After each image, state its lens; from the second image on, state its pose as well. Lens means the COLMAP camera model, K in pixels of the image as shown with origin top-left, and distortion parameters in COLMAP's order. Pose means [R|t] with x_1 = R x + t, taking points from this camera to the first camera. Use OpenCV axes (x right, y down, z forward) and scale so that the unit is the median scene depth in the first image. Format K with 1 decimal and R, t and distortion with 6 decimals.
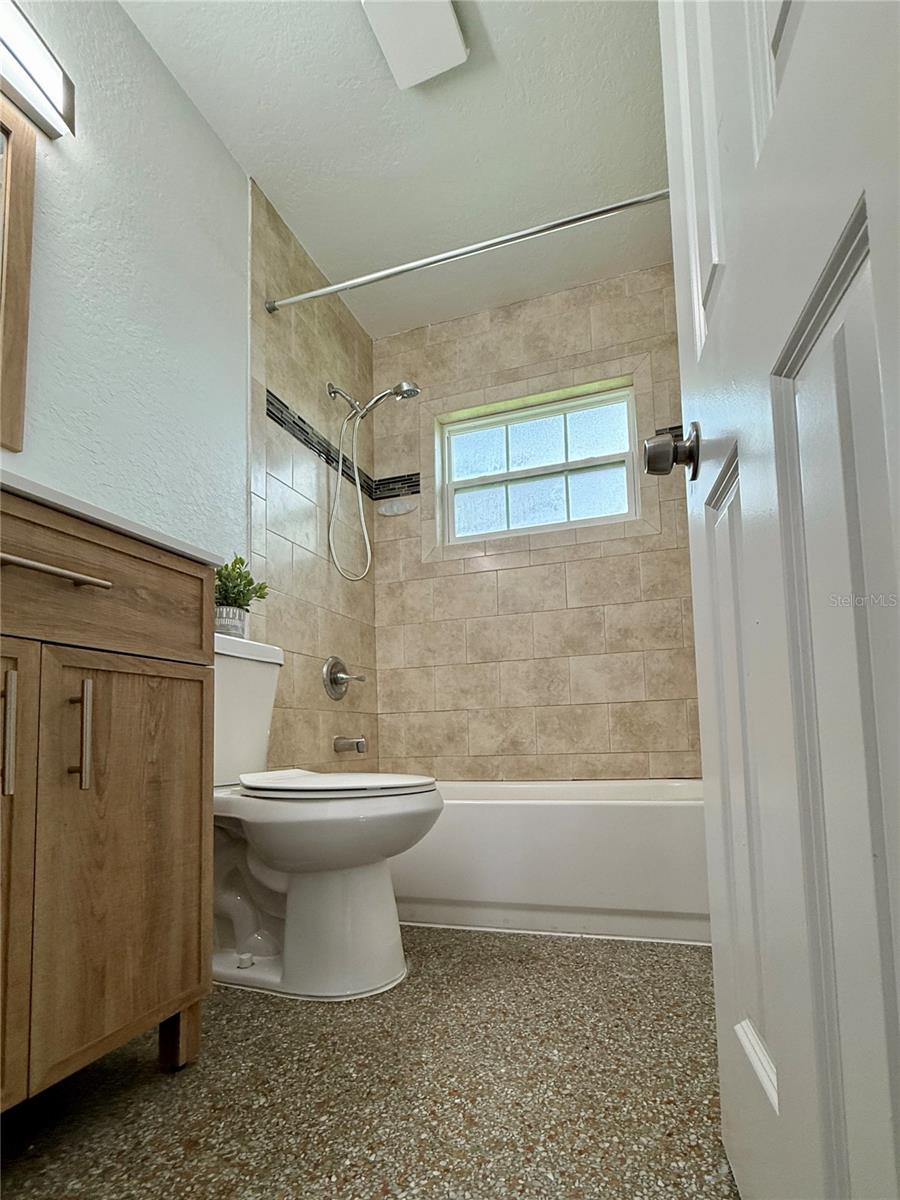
lens RADIAL K [[554.3, 0, 494.9], [0, 554.3, 697.0], [0, 0, 1]] dist [0.000635, 0.000017]
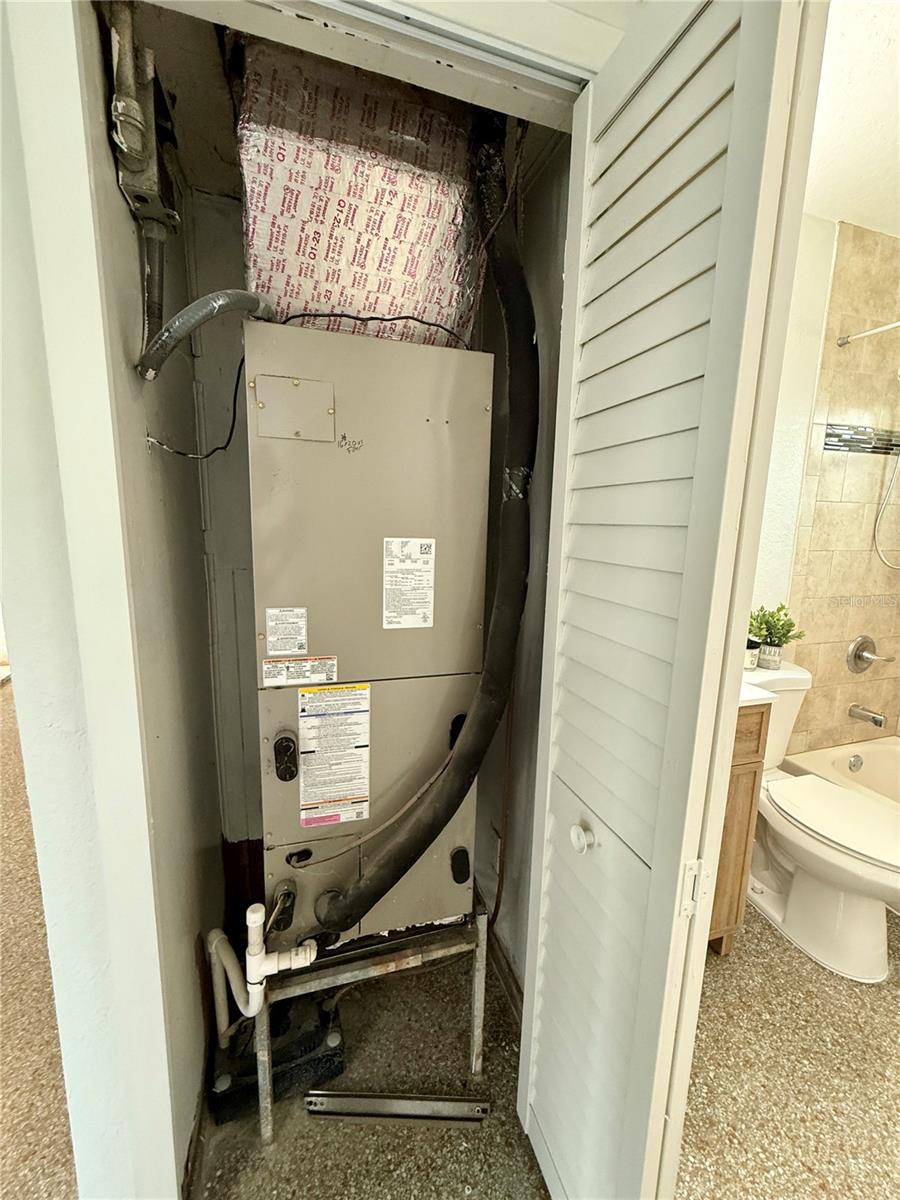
lens RADIAL K [[478.7, 0, 450.0], [0, 478.7, 600.0], [0, 0, 1]] dist [-0.000072, 0.000076]
pose [[0.560547, 0.175010, -0.809419, 0.019642], [0.027720, 0.972901, 0.229554, -0.573195], [0.827659, -0.151113, 0.540506, -0.297509]]
